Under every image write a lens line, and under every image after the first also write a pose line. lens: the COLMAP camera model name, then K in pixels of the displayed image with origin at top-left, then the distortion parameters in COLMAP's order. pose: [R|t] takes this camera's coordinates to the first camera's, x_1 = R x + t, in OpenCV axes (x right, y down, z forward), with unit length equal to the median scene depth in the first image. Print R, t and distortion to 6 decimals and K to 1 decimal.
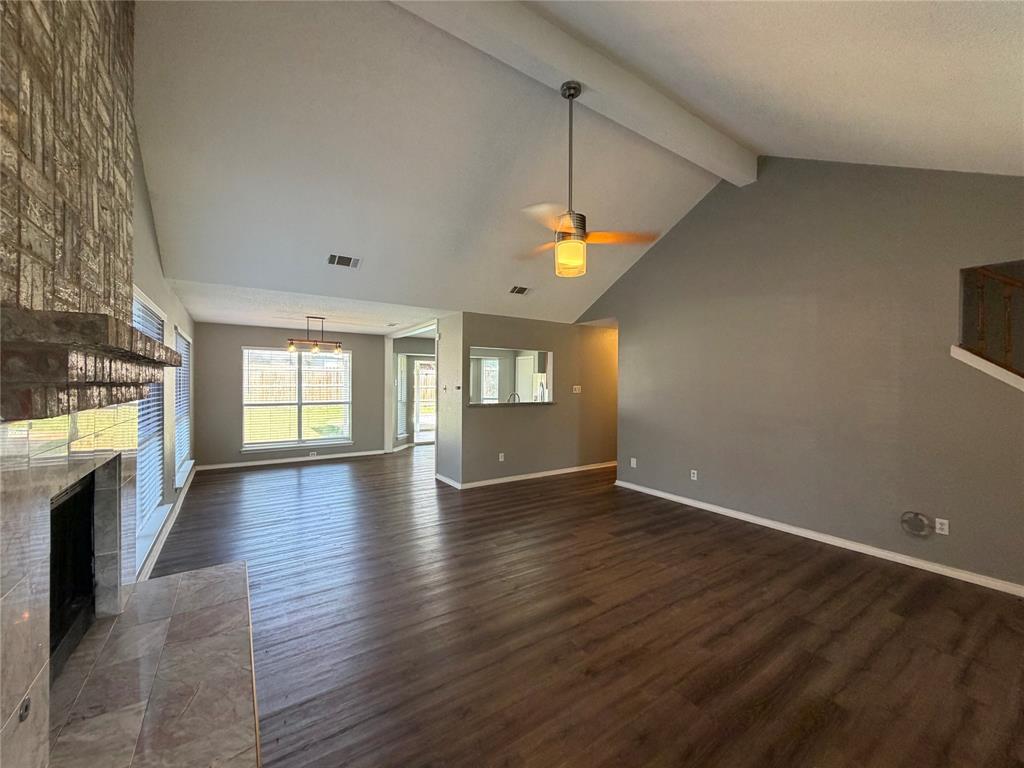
lens RADIAL K [[408.7, 0, 510.3], [0, 408.7, 385.4], [0, 0, 1]] dist [0.000310, -0.000347]
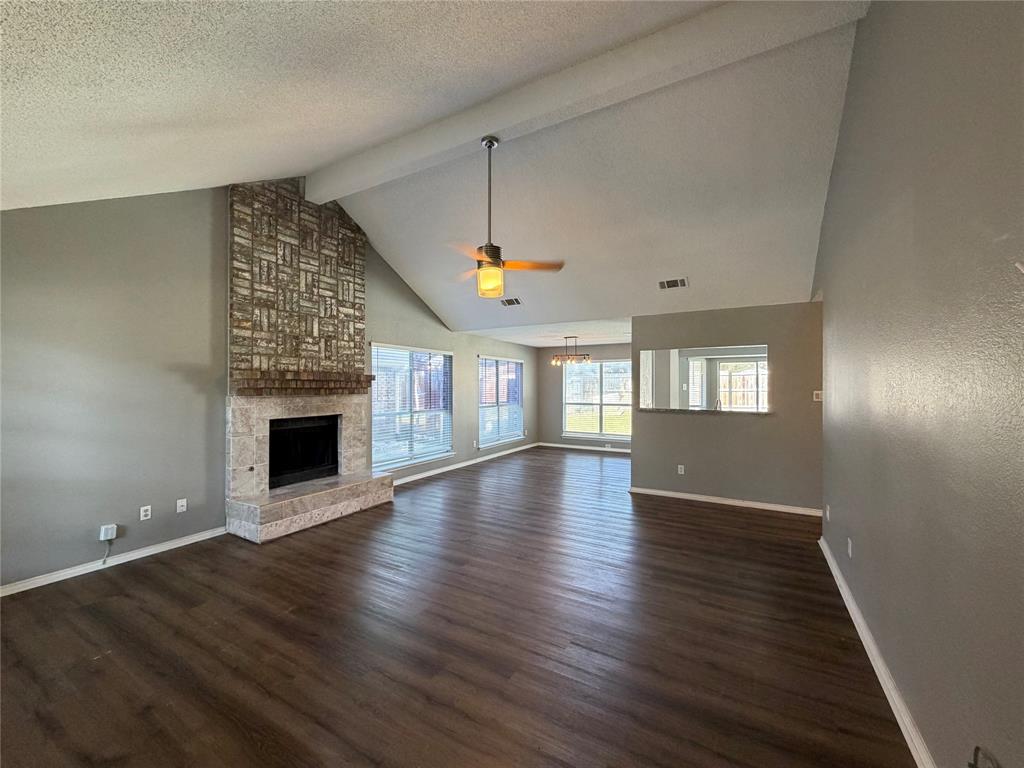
lens RADIAL K [[408.7, 0, 510.3], [0, 408.7, 385.4], [0, 0, 1]] dist [0.000310, -0.000347]
pose [[0.440498, -0.006768, -0.897728, 0.665272], [-0.003511, 0.999951, -0.009261, -0.000018], [0.897747, 0.007231, 0.440453, 0.282846]]
